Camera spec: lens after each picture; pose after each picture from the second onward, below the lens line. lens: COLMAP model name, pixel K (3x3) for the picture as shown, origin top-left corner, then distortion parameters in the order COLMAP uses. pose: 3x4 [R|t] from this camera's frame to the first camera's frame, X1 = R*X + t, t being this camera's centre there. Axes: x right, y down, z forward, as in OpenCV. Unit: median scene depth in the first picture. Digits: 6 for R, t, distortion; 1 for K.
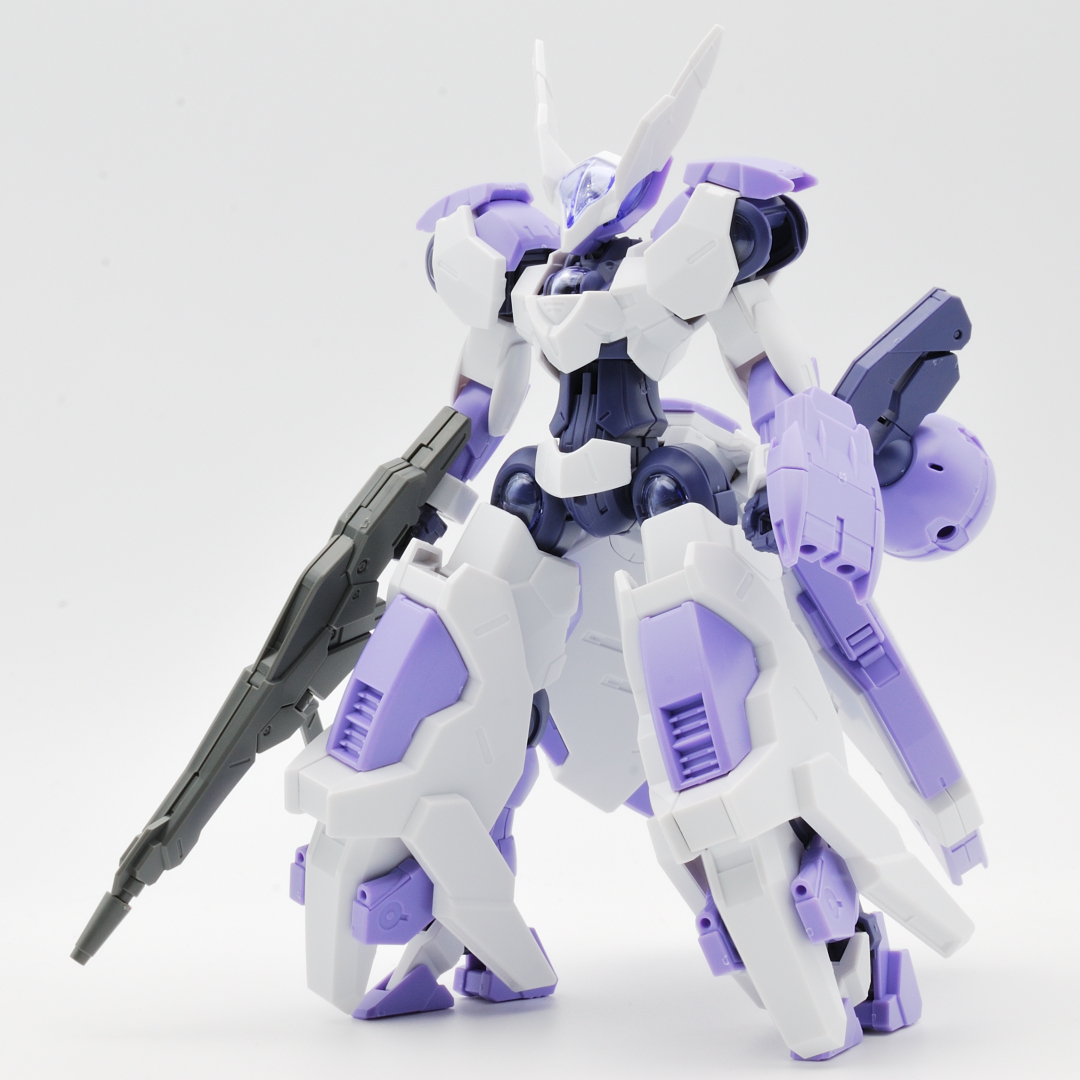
lens RADIAL K [[3711.3, 0, 540.1], [0, 3711.3, 539.4], [0, 0, 1]] dist [-0.113078, -0.222735]
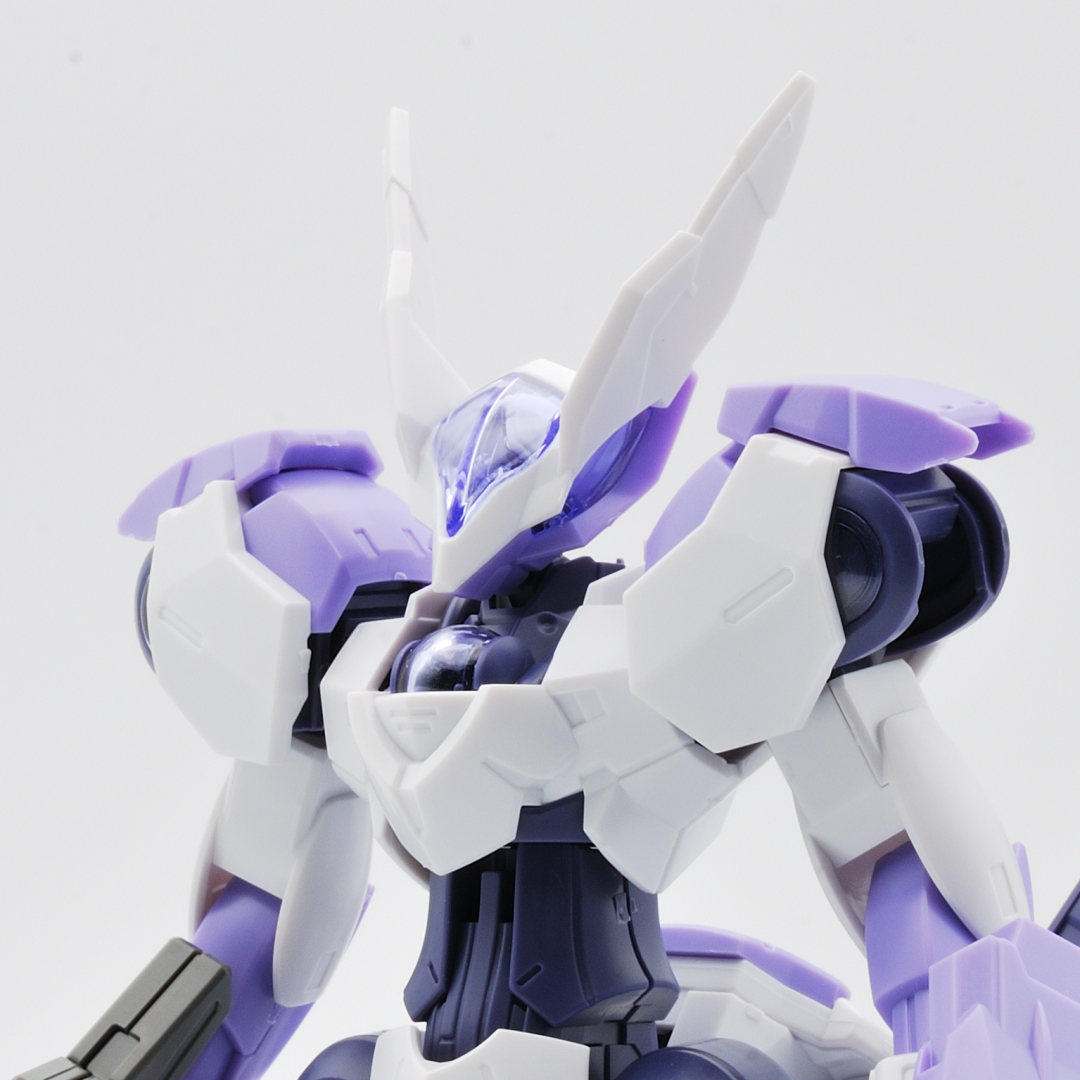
lens RADIAL K [[5375.6, 0, 540.0], [0, 5375.6, 540.0], [0, 0, 1]] dist [-0.124257, 2.318865]
pose [[0.999907, 0.011512, -0.007326, 0.022441], [-0.012061, 0.996725, -0.079959, -0.033598], [0.006382, 0.080039, 0.996771, 0.377271]]
